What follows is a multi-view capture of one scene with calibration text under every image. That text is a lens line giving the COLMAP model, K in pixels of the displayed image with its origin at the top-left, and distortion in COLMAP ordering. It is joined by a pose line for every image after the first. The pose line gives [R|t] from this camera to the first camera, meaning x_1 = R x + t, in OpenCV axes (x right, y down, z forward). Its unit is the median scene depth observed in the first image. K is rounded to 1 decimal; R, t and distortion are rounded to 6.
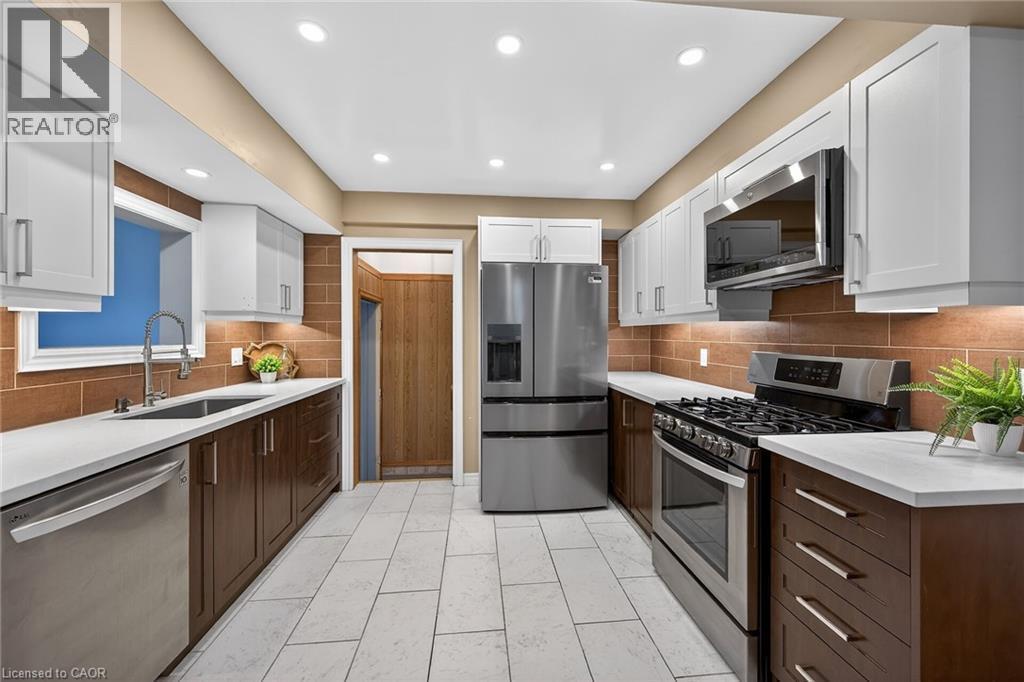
lens RADIAL K [[403.0, 0, 516.1], [0, 403.0, 334.0], [0, 0, 1]] dist [0.001022, 0.000055]
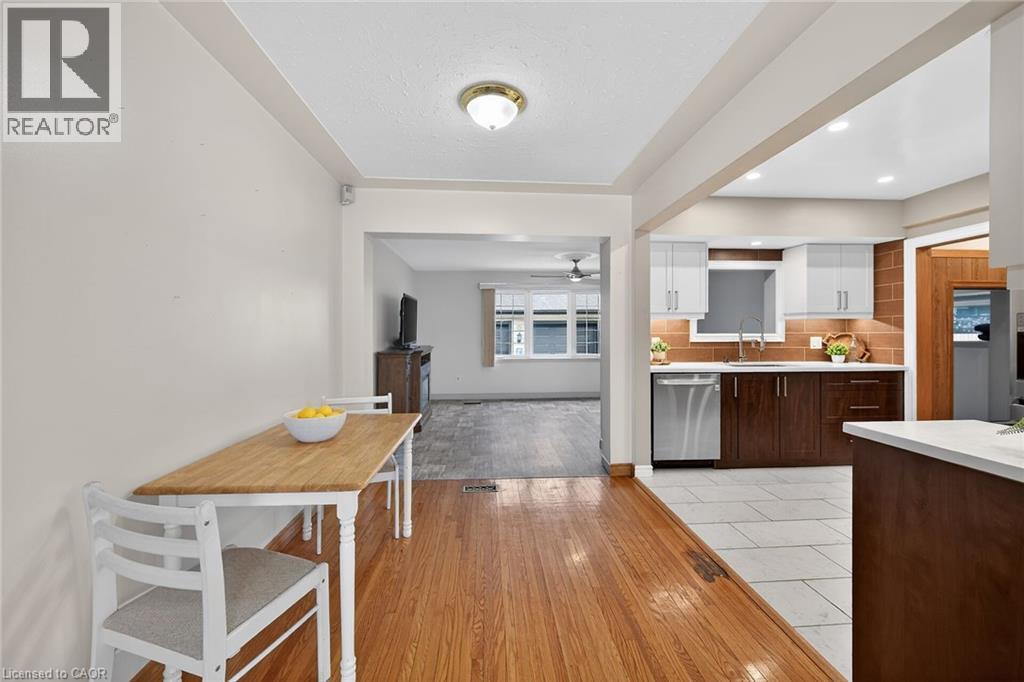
lens RADIAL K [[403.0, 0, 516.1], [0, 403.0, 334.0], [0, 0, 1]] dist [0.001022, 0.000055]
pose [[-0.016815, 0.006286, -0.999839, 0.790055], [0.004004, 0.999973, 0.006219, 0.009950], [0.999851, -0.003898, -0.016840, -0.076424]]
